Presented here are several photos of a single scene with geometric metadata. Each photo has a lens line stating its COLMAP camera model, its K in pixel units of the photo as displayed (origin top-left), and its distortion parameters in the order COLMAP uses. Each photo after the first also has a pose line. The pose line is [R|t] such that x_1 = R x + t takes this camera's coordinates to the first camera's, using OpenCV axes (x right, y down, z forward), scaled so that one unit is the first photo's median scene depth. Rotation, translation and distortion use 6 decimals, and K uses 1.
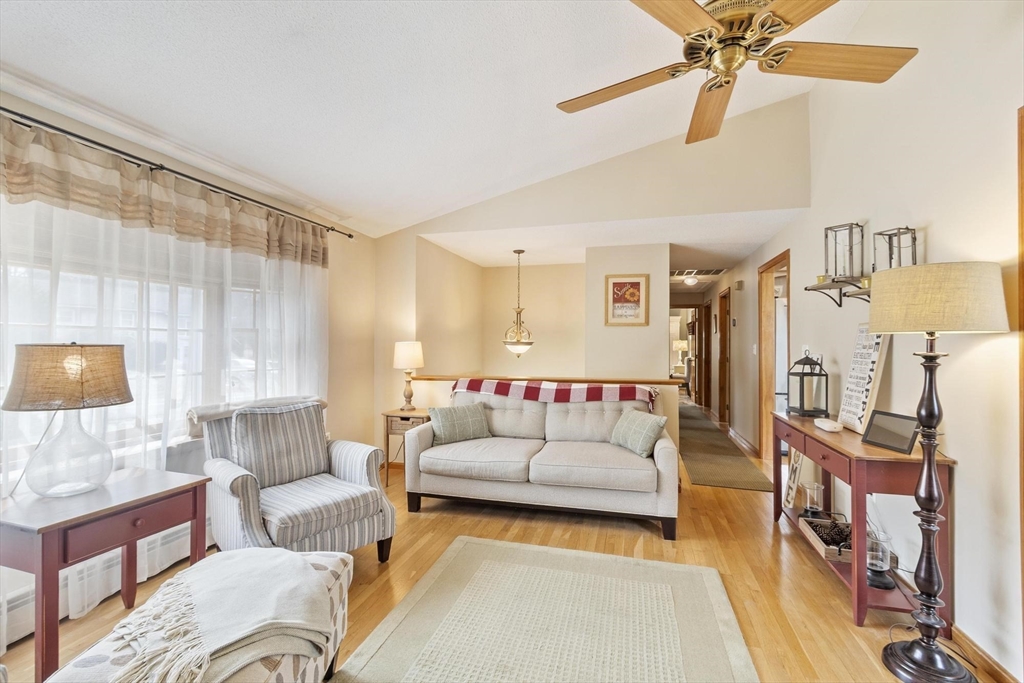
lens RADIAL K [[446.8, 0, 512.0], [0, 446.8, 341.5], [0, 0, 1]] dist [0.001056, 0.000104]
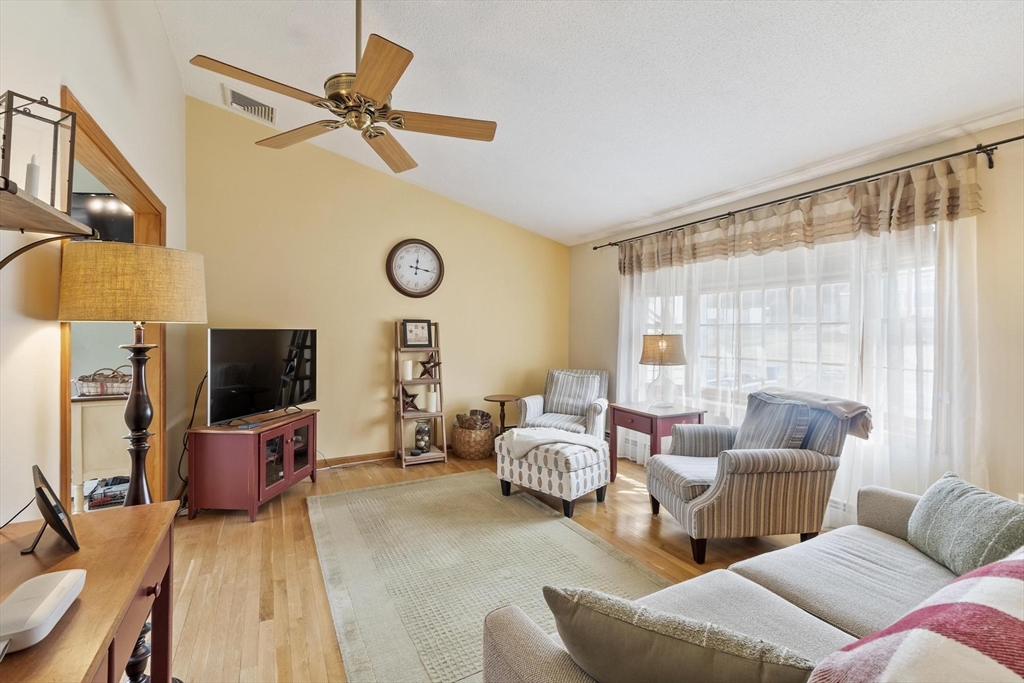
lens RADIAL K [[457.1, 0, 510.7], [0, 457.1, 326.5], [0, 0, 1]] dist [-0.000548, 0.000023]
pose [[-0.725688, -0.011351, -0.687931, 0.625271], [-0.002750, 0.999904, -0.013597, 0.000424], [0.688019, -0.007975, -0.725649, 1.309904]]
